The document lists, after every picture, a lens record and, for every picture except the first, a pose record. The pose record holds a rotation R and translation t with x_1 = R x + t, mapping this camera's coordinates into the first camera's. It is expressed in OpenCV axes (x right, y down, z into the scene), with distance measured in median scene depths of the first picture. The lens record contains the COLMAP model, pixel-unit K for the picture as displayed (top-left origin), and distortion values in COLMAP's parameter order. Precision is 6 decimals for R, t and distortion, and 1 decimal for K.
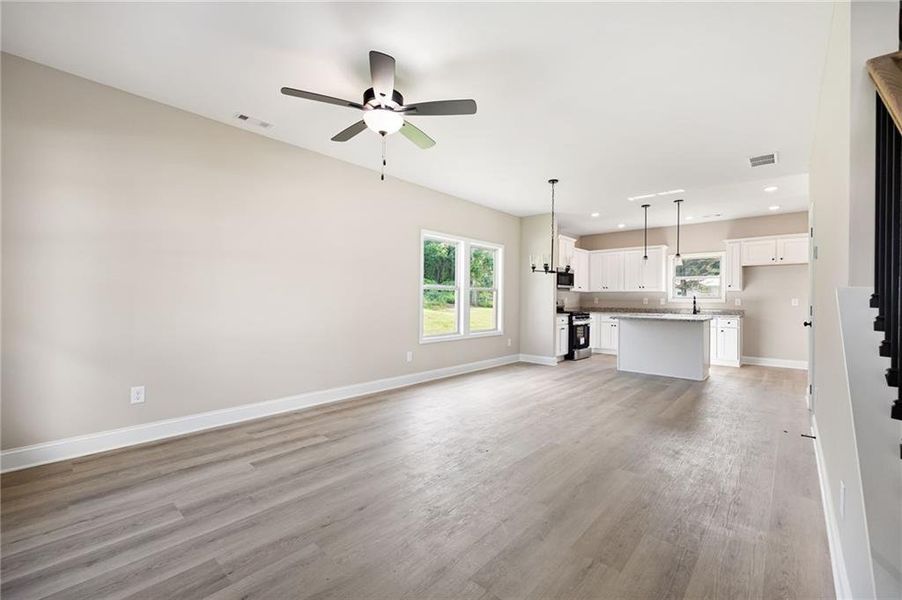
lens RADIAL K [[373.3, 0, 451.0], [0, 373.3, 300.0], [0, 0, 1]] dist [0.001045, 0.000161]
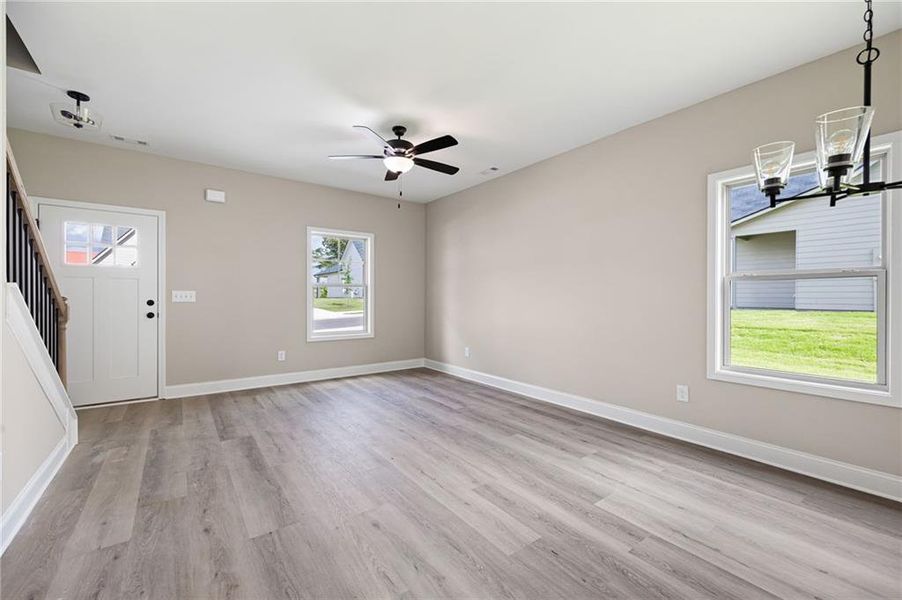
lens RADIAL K [[373.3, 0, 451.0], [0, 373.3, 300.0], [0, 0, 1]] dist [0.001045, 0.000161]
pose [[-0.194323, -0.002416, -0.980935, 0.779858], [-0.006484, 0.999978, -0.001179, 0.003967], [0.980916, 0.006132, -0.194335, 1.041949]]
